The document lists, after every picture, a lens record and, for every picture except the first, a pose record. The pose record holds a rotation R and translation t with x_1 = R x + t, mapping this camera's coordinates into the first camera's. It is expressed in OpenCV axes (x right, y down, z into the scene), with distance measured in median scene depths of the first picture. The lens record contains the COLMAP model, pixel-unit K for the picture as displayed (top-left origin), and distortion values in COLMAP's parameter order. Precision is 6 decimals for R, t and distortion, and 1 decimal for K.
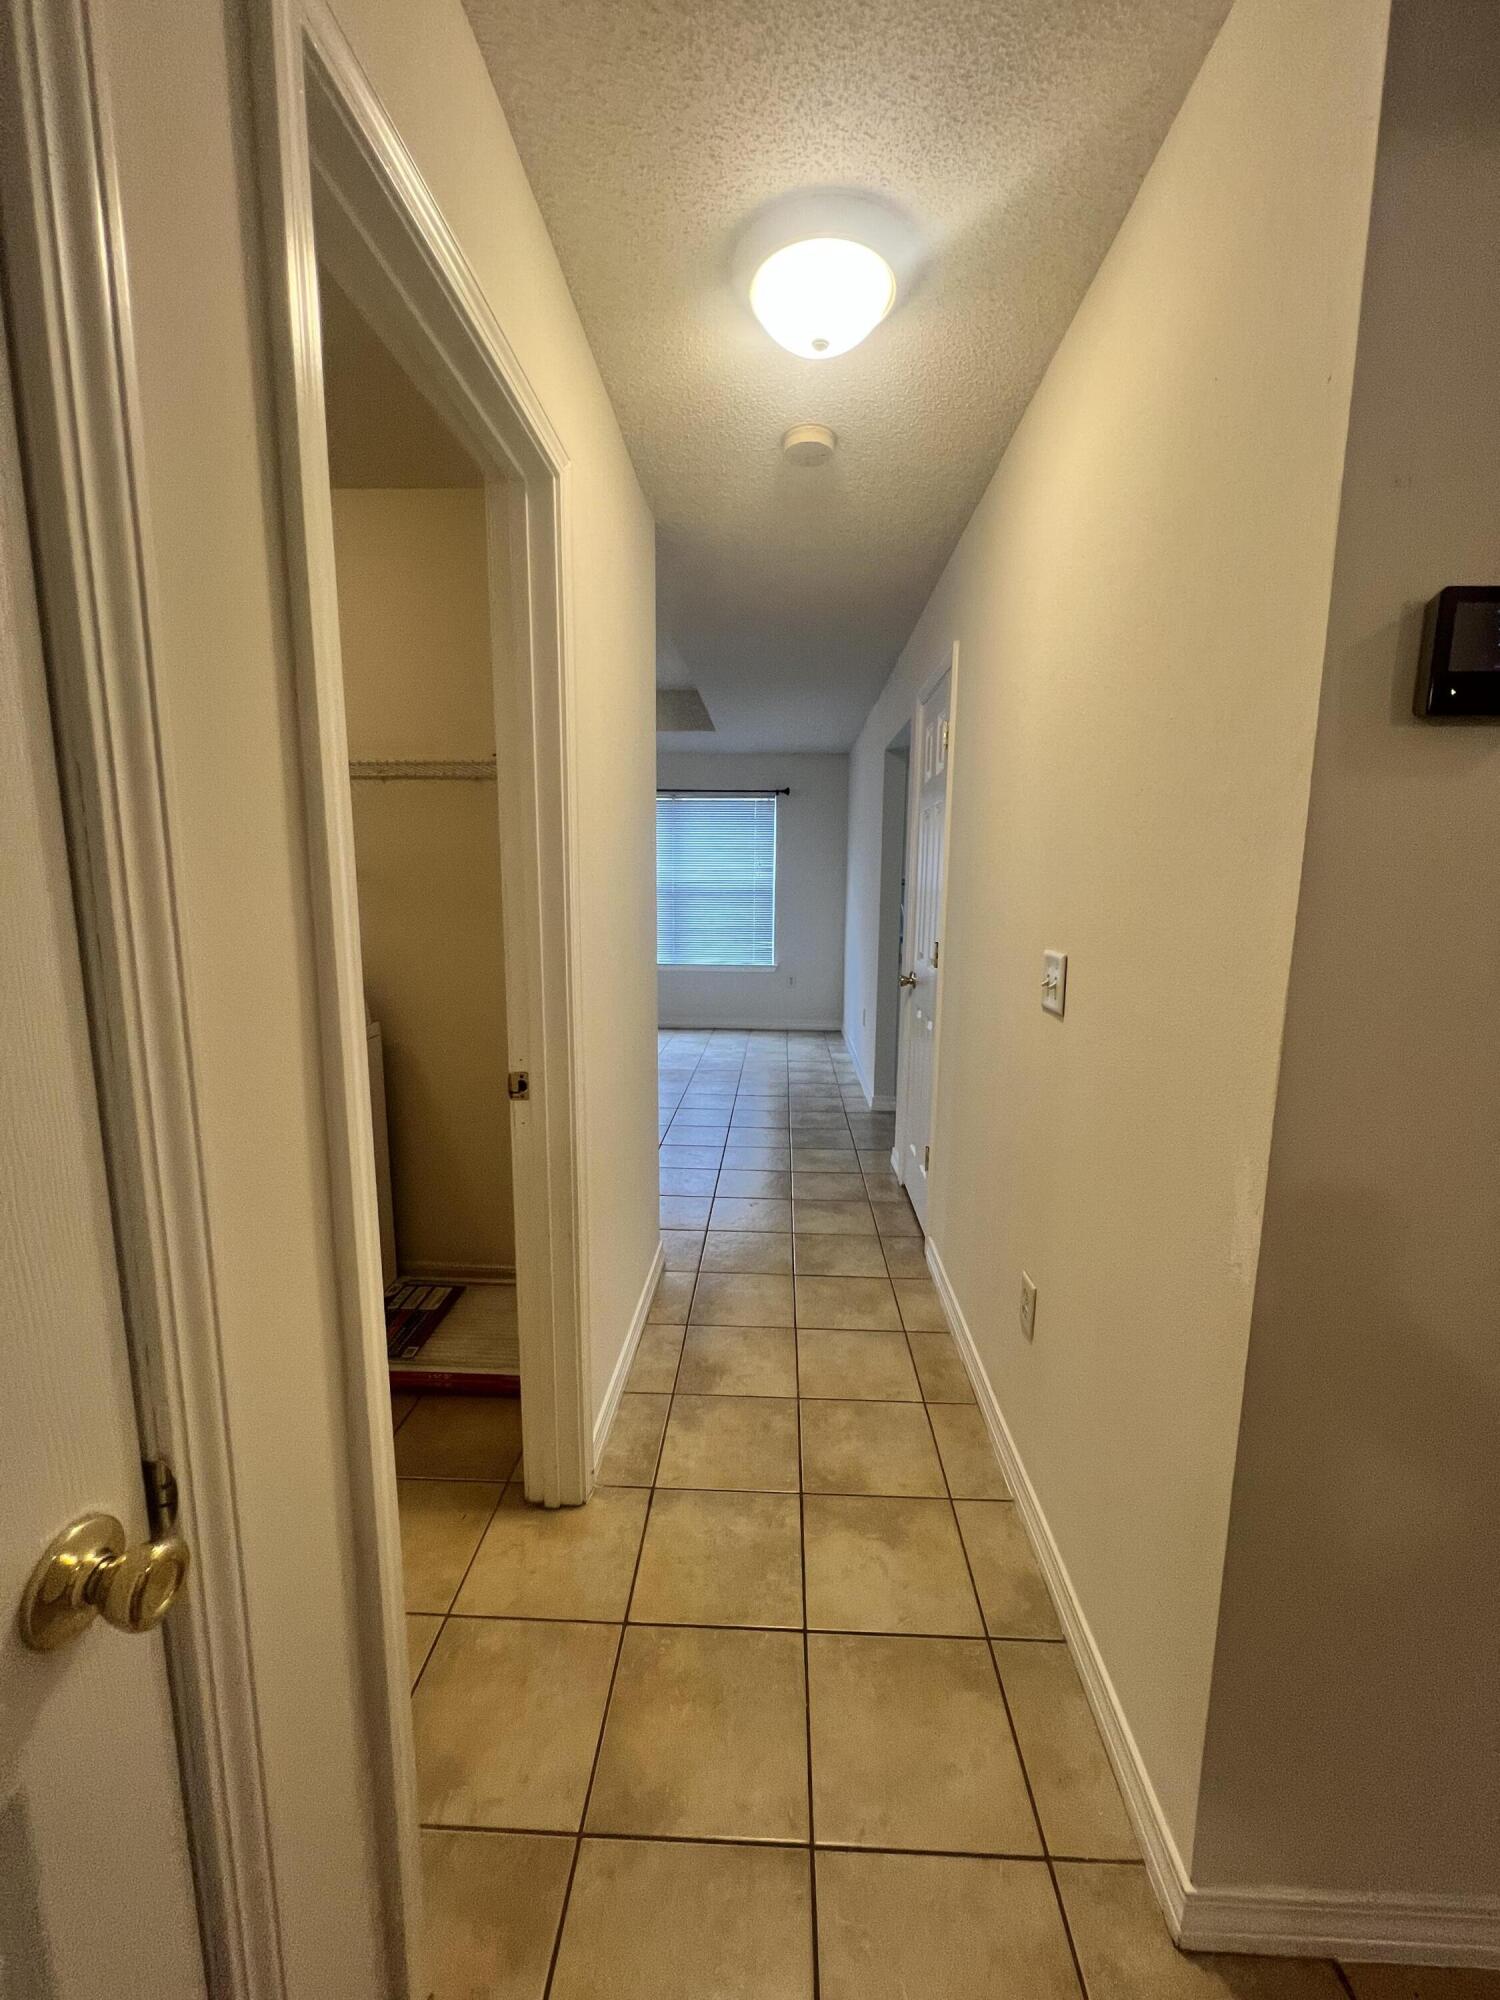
lens RADIAL K [[804.9, 0, 750.0], [0, 804.9, 1000.0], [0, 0, 1]] dist [0.000426, -0.000271]
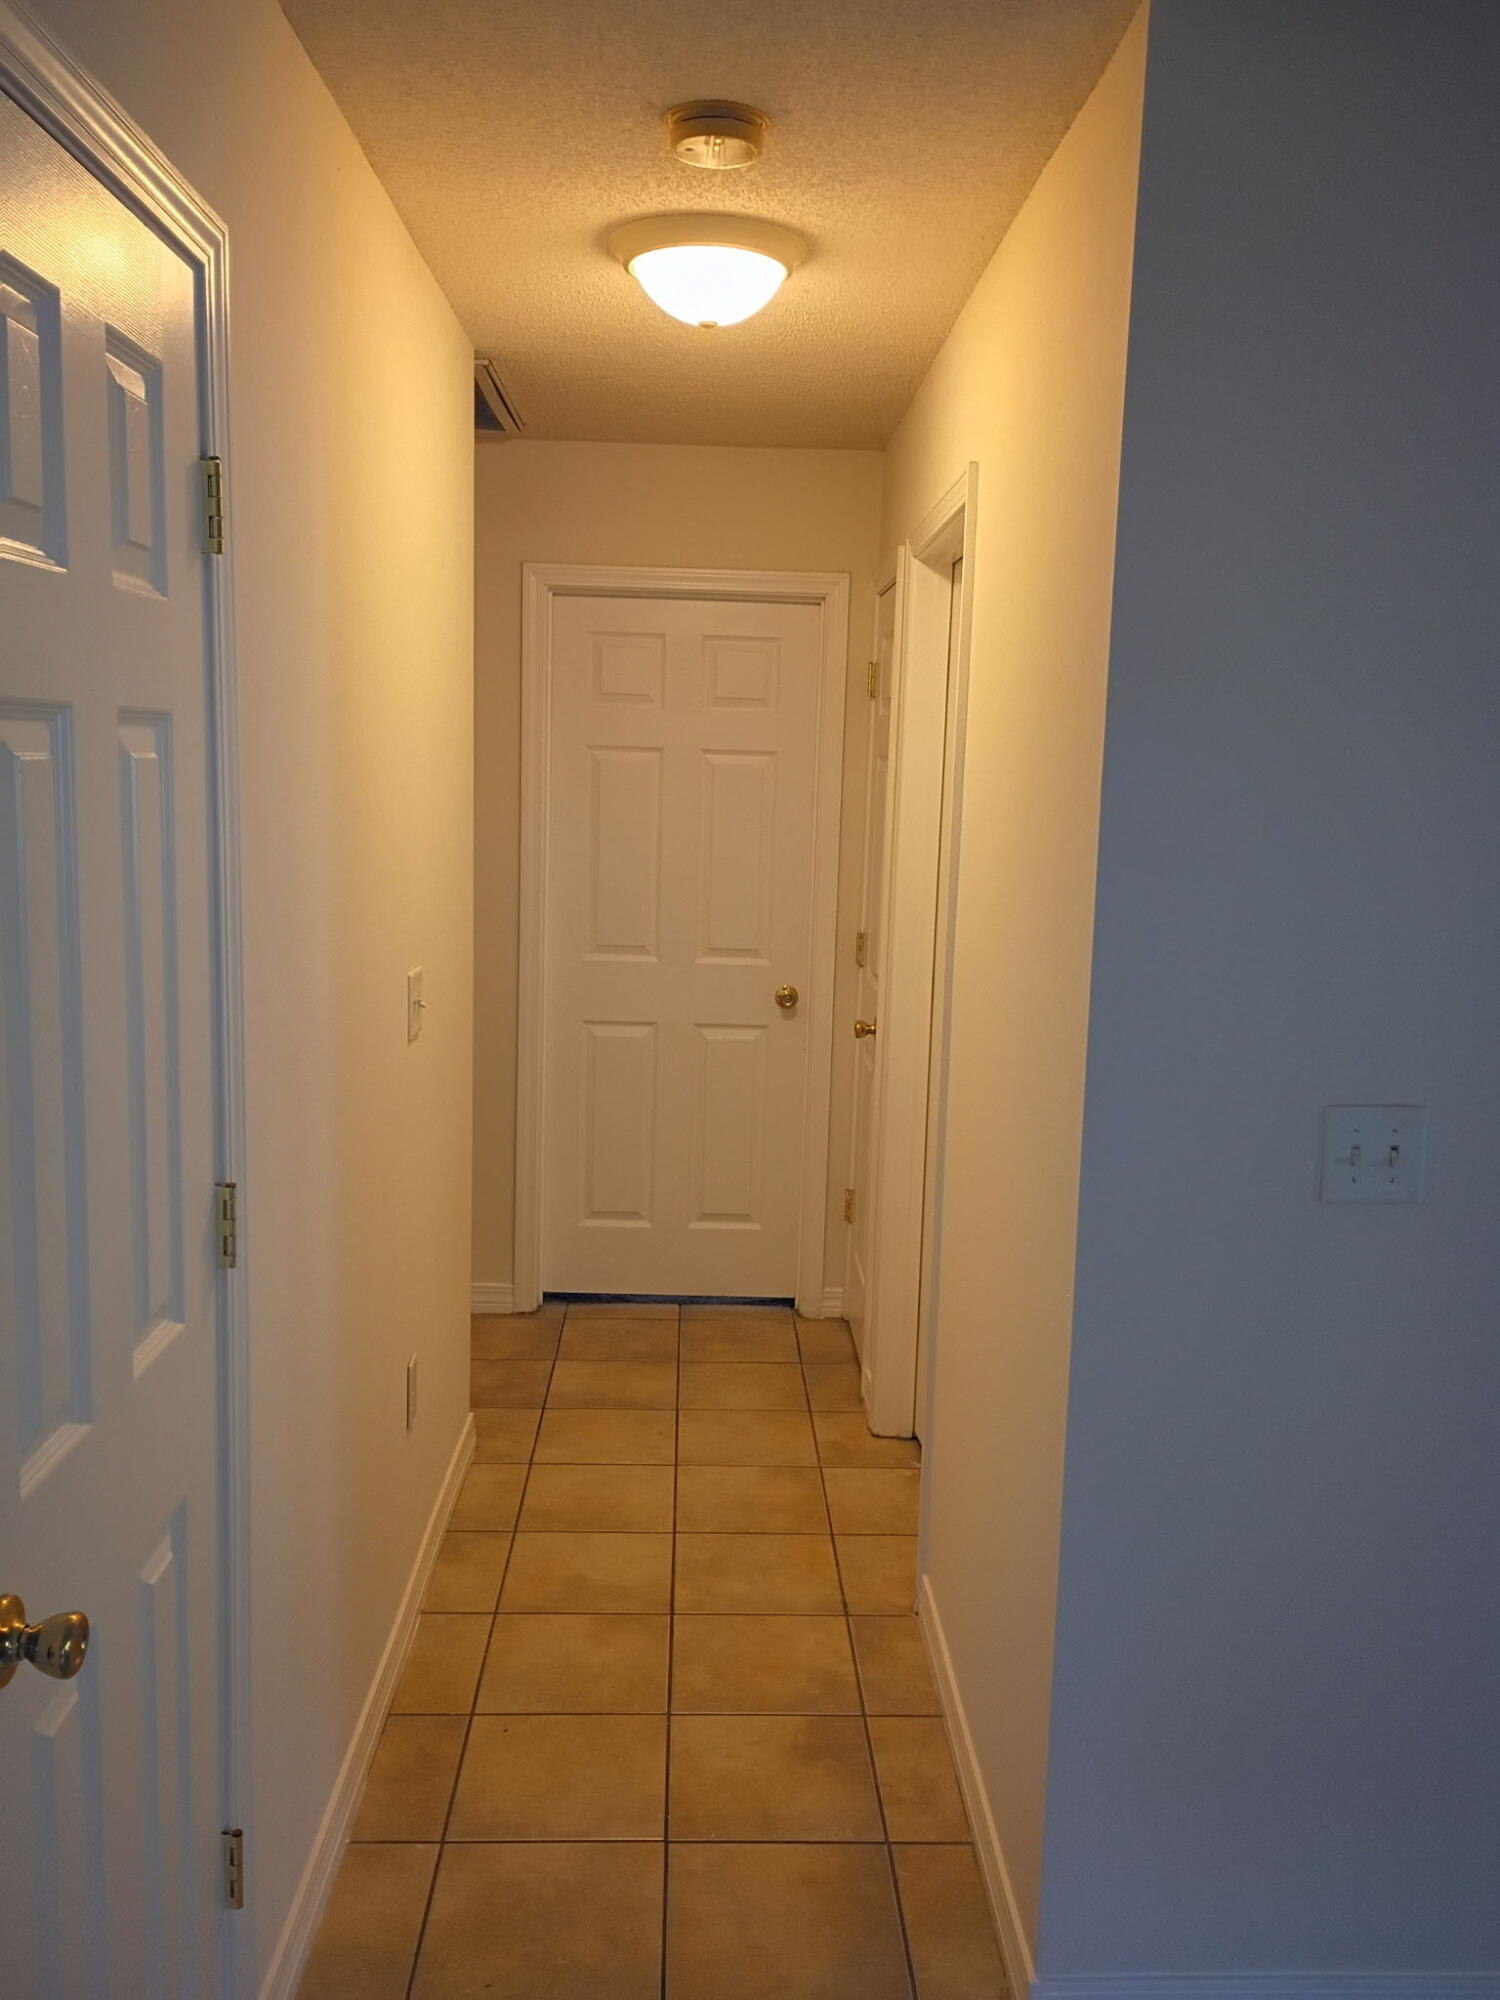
lens RADIAL K [[1647.1, 0, 750.0], [0, 1647.1, 1000.0], [0, 0, 1]] dist [0.036366, -0.001809]
pose [[-0.996883, -0.022236, -0.075701, 0.117576], [-0.043842, 0.953819, 0.297166, -0.481793], [0.065597, 0.299558, -0.951820, 2.267527]]
